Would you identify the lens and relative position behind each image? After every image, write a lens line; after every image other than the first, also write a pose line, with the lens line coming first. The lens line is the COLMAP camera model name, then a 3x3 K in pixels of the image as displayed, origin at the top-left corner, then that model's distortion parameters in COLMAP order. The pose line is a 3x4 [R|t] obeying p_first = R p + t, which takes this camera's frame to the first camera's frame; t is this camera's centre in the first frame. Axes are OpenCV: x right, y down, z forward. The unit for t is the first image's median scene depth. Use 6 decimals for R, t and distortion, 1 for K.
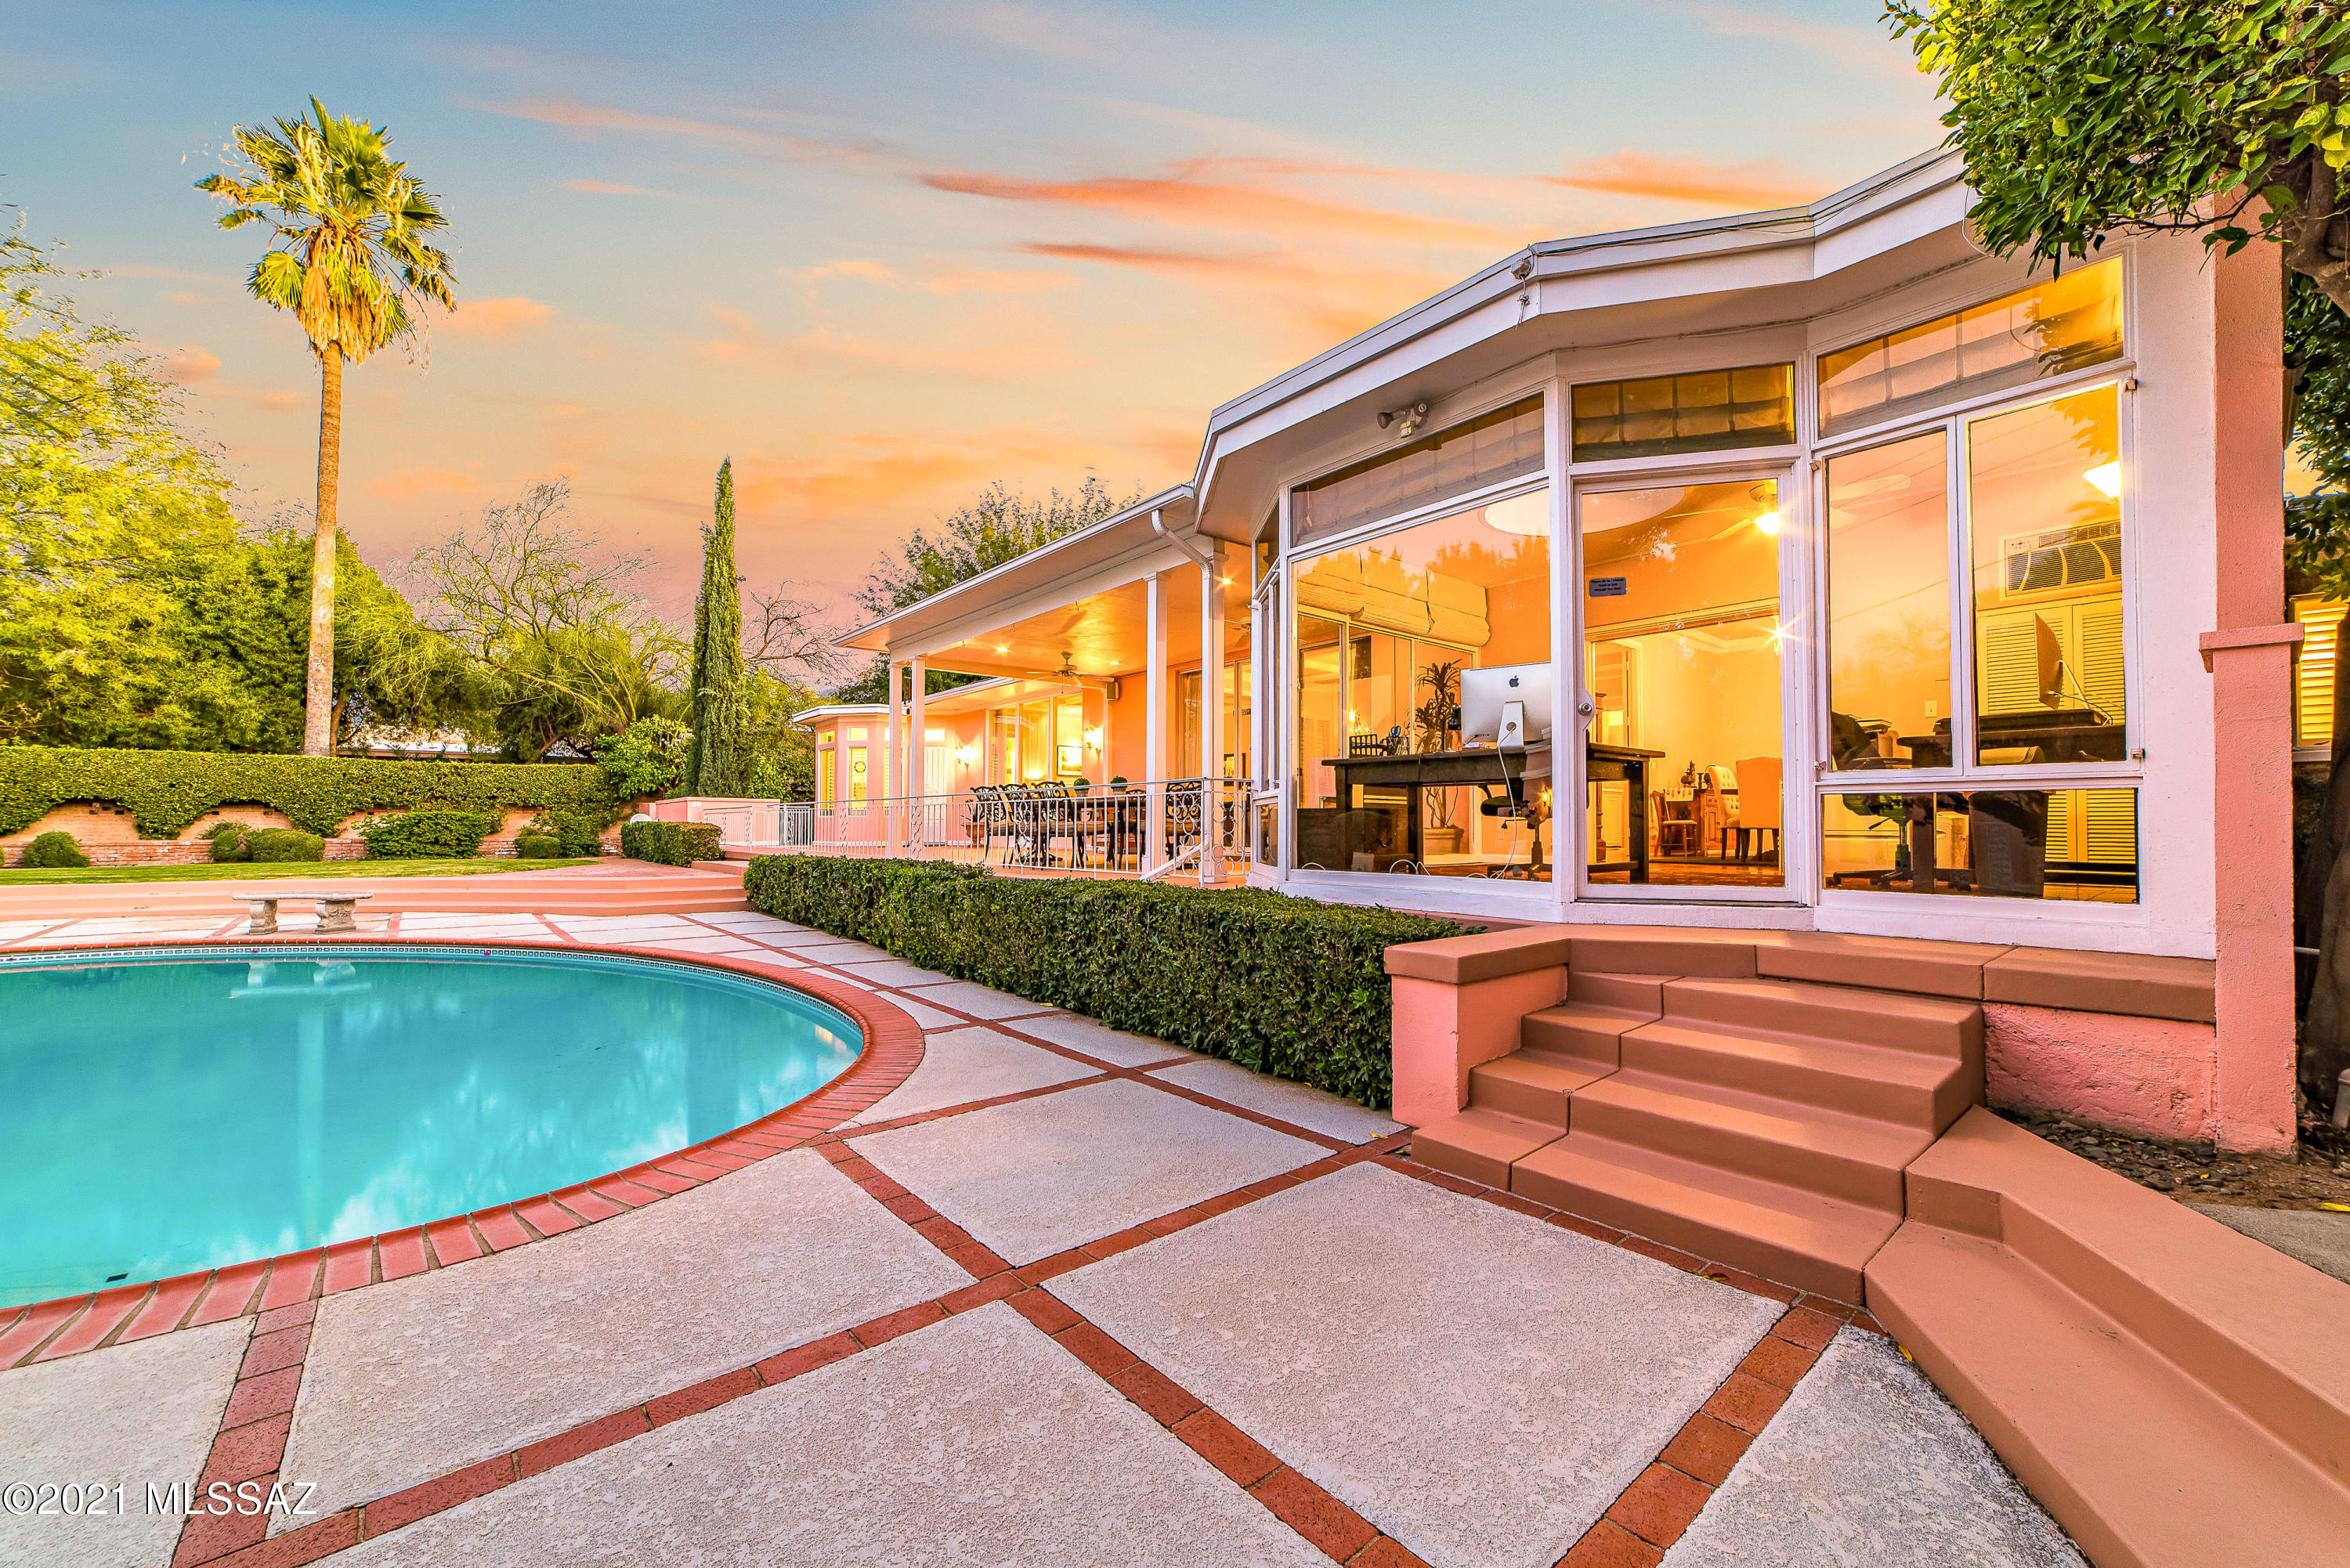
lens RADIAL K [[928.3, 0, 1174.2], [0, 928.3, 798.7], [0, 0, 1]] dist [-0.009462, 0.007411]
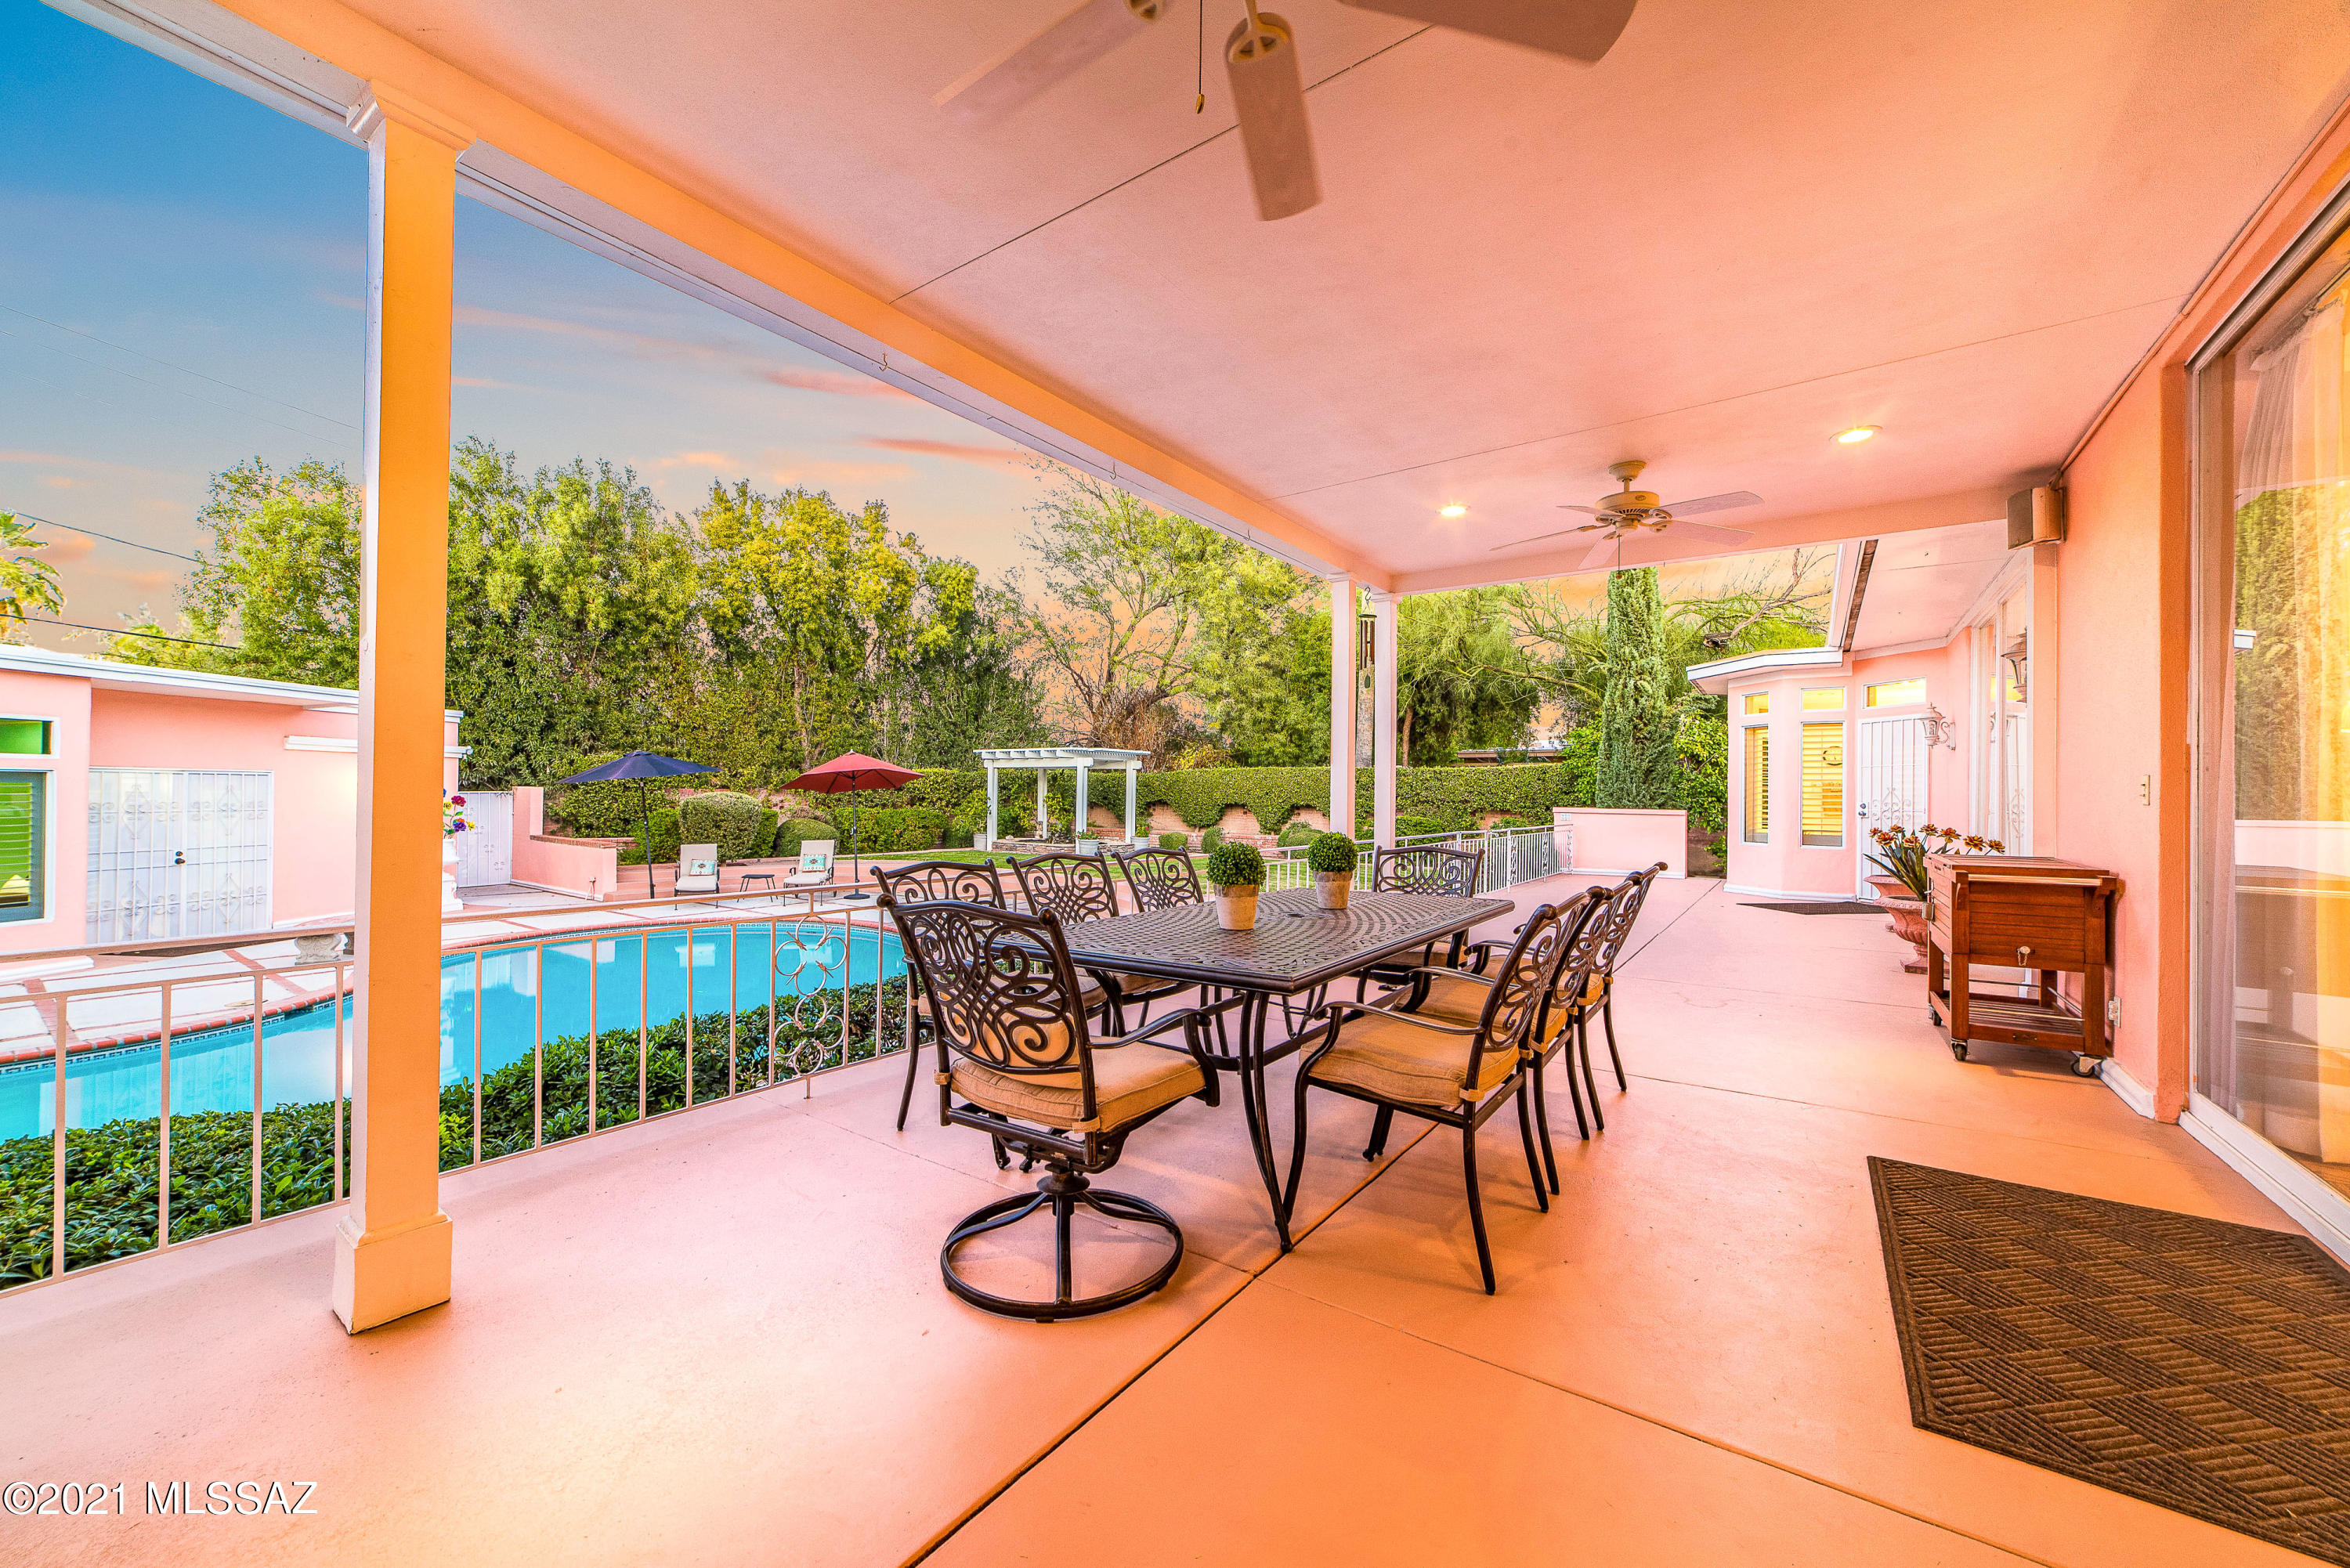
lens RADIAL K [[900.6, 0, 1156.7], [0, 900.6, 786.0], [0, 0, 1]] dist [-0.018211, 0.013769]
pose [[0.243182, -0.003506, -0.969974, 0.110040], [0.014956, 0.999888, 0.000135, -0.024575], [0.969865, -0.014540, 0.243208, 0.487624]]
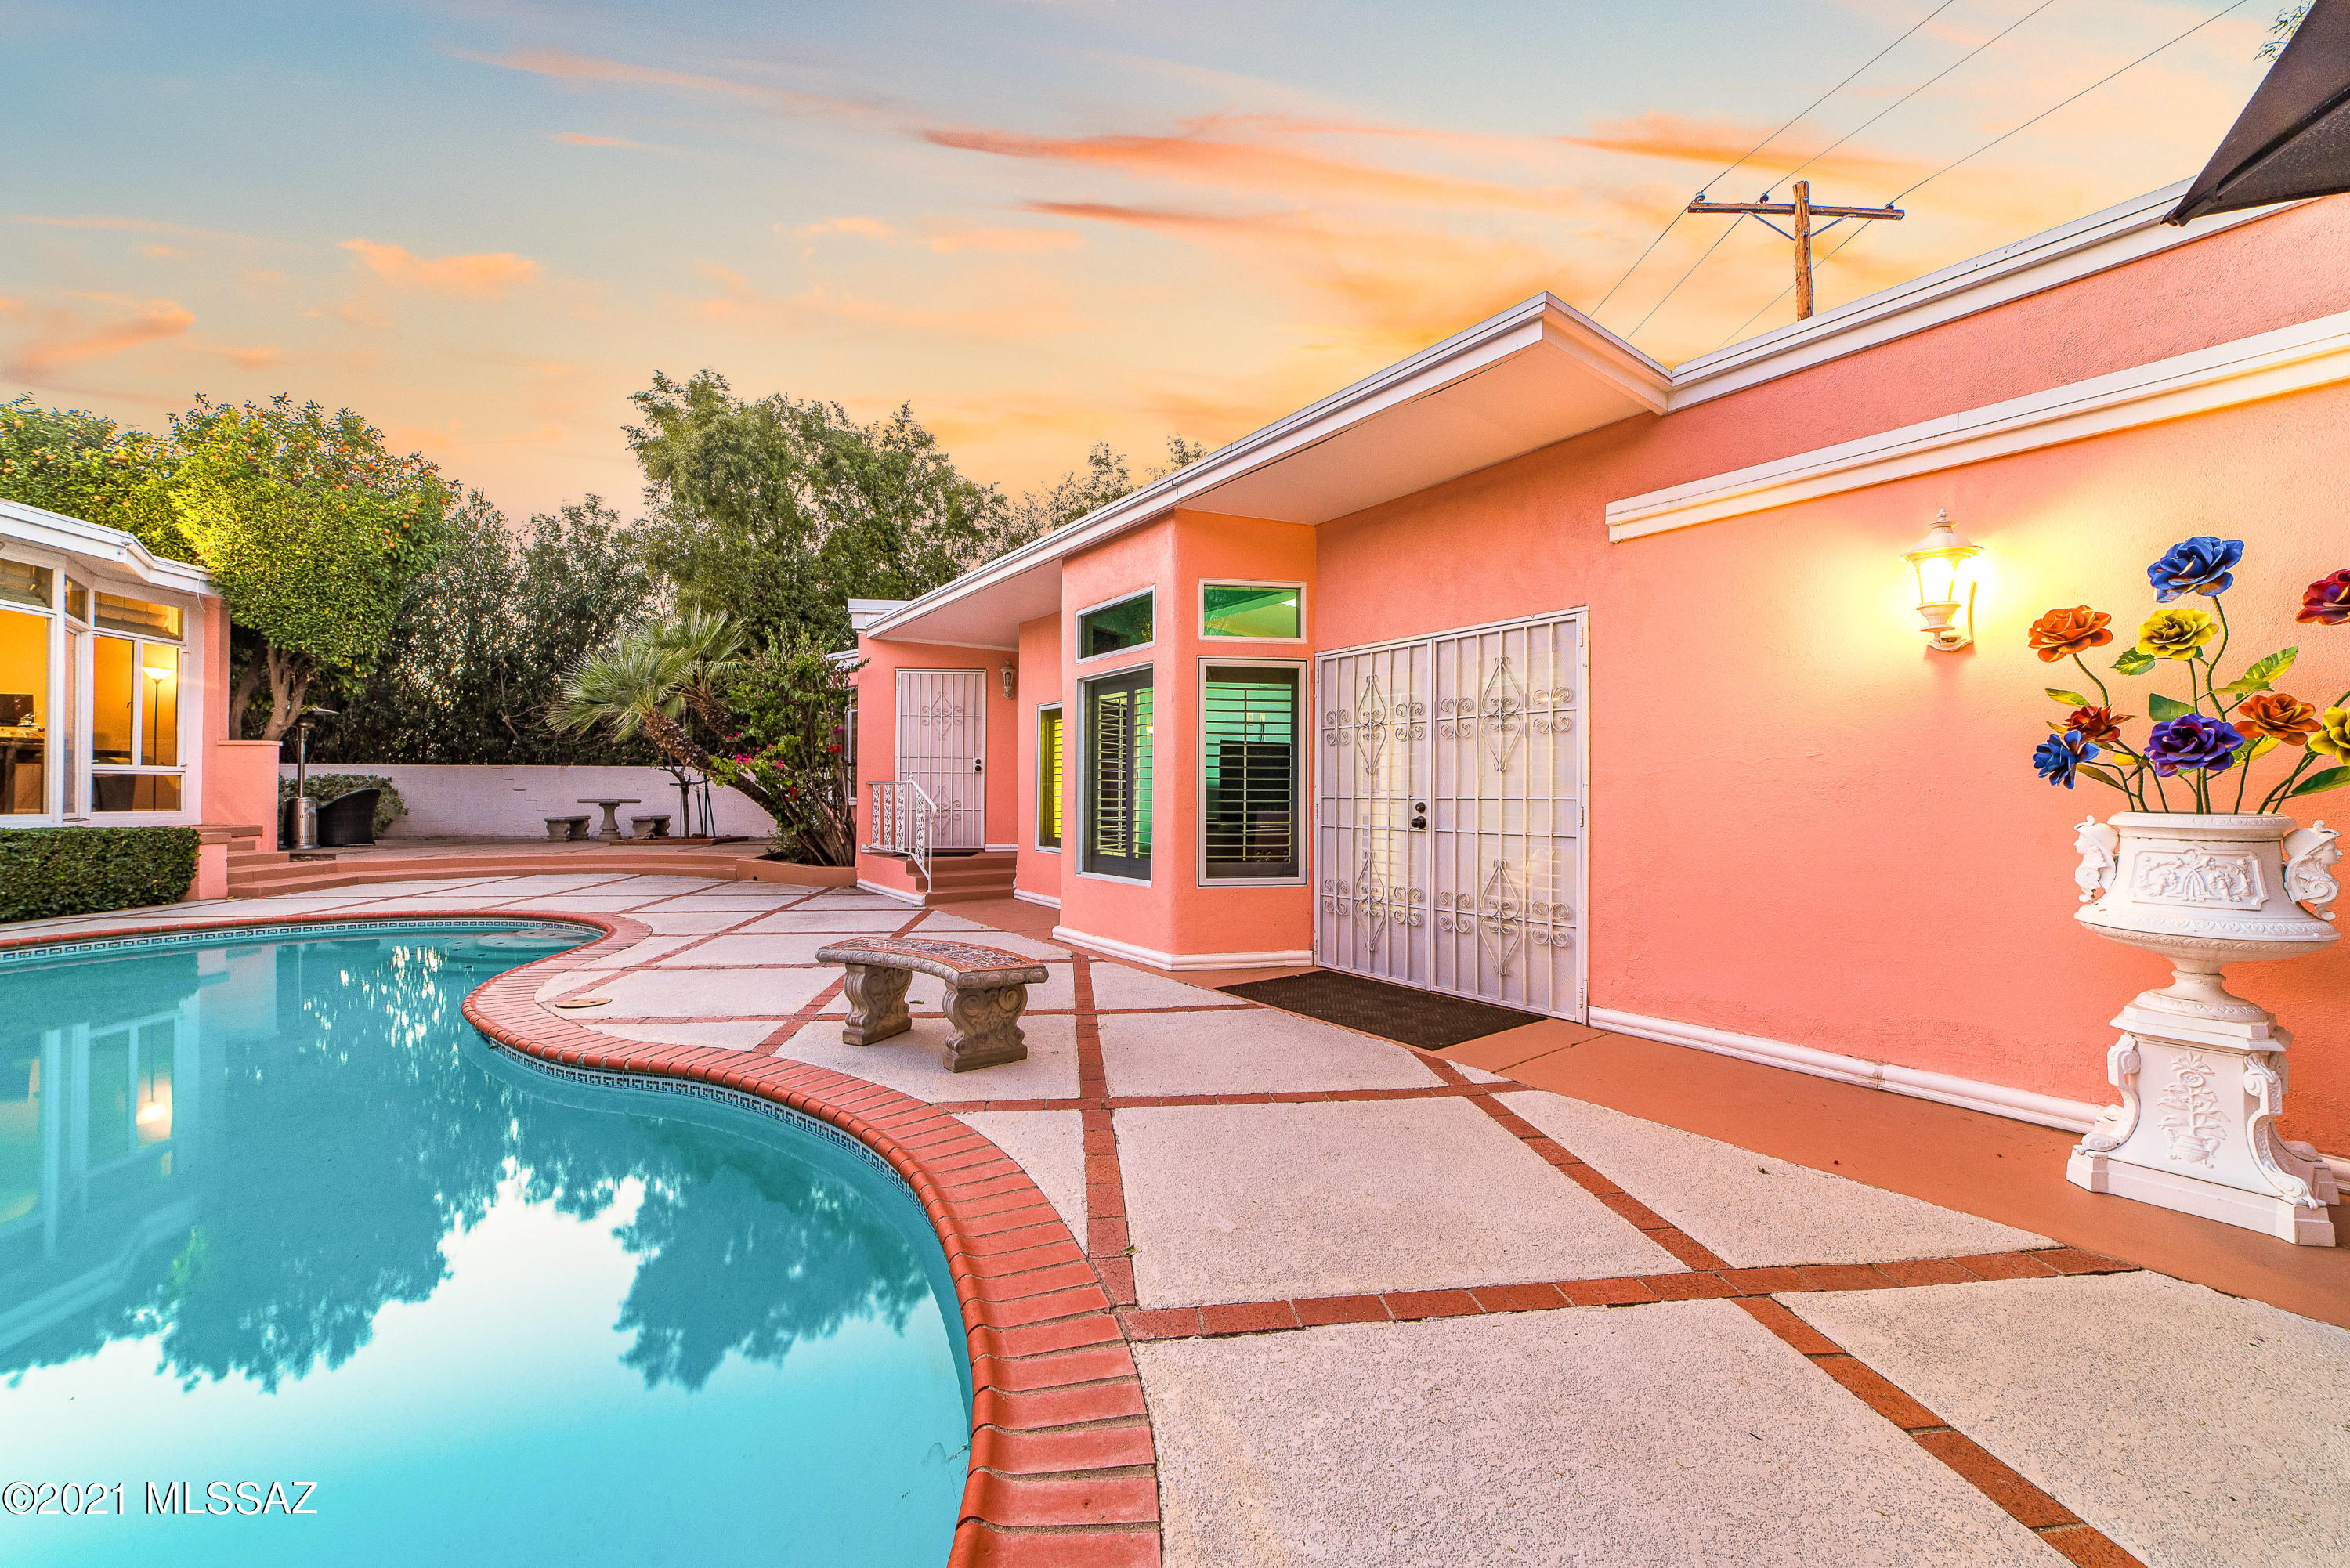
lens RADIAL K [[918.1, 0, 1174.2], [0, 918.1, 795.2], [0, 0, 1]] dist [-0.000097, 0.000382]
pose [[-0.844010, -0.007101, 0.536280, -0.644987], [-0.019889, 0.999639, -0.018067, 0.010299], [-0.535958, -0.025915, -0.843847, 0.314075]]
